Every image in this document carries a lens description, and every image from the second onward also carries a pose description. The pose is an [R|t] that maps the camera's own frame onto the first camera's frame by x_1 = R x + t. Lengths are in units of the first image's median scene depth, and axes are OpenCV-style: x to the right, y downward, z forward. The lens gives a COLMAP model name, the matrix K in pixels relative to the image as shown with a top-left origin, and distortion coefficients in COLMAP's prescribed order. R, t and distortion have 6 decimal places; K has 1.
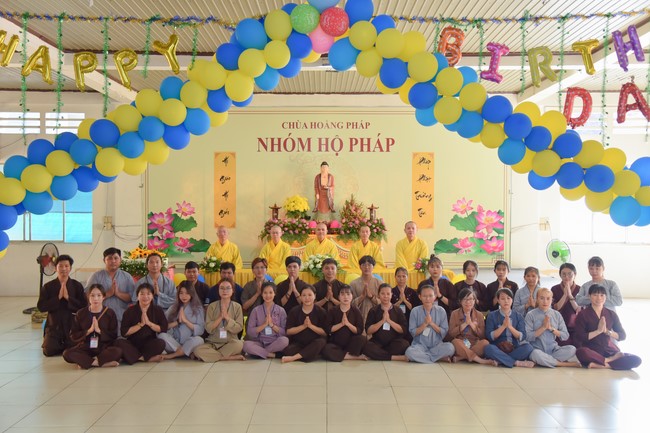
lens RADIAL K [[756.7, 0, 322.7], [0, 756.7, 215.1], [0, 0, 1]] dist [0.081739, 0.000000]
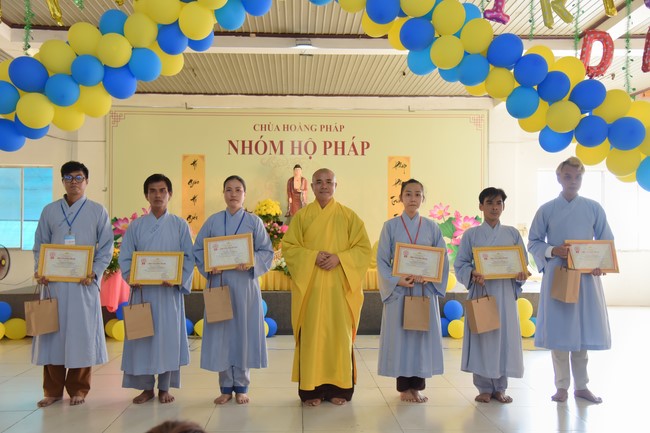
lens RADIAL K [[694.3, 0, 322.5], [0, 694.3, 220.9], [0, 0, 1]] dist [0.058858, 0.000000]
pose [[0.999170, 0.001167, 0.040715, -0.001786], [0.000581, 0.999080, -0.042880, 0.040448], [-0.040728, 0.042868, 0.998250, 0.123610]]
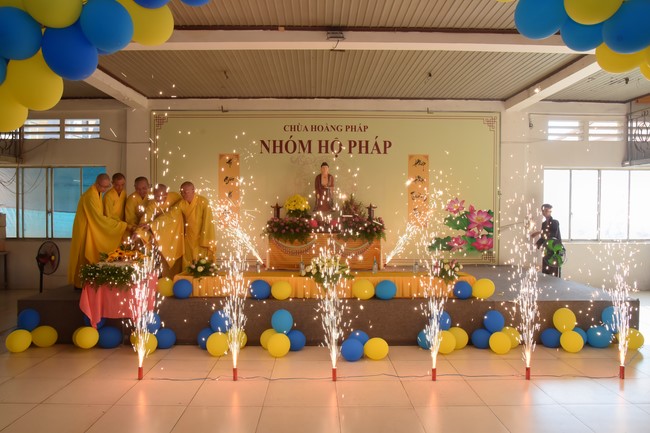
lens RADIAL K [[476.6, 0, 323.9], [0, 476.6, 225.3], [0, 0, 1]] dist [-0.075831, 0.016305]
pose [[0.999968, 0.000801, 0.007909, -0.003791], [-0.000926, 0.999874, 0.015817, 0.004936], [-0.007896, -0.015823, 0.999844, 0.362936]]
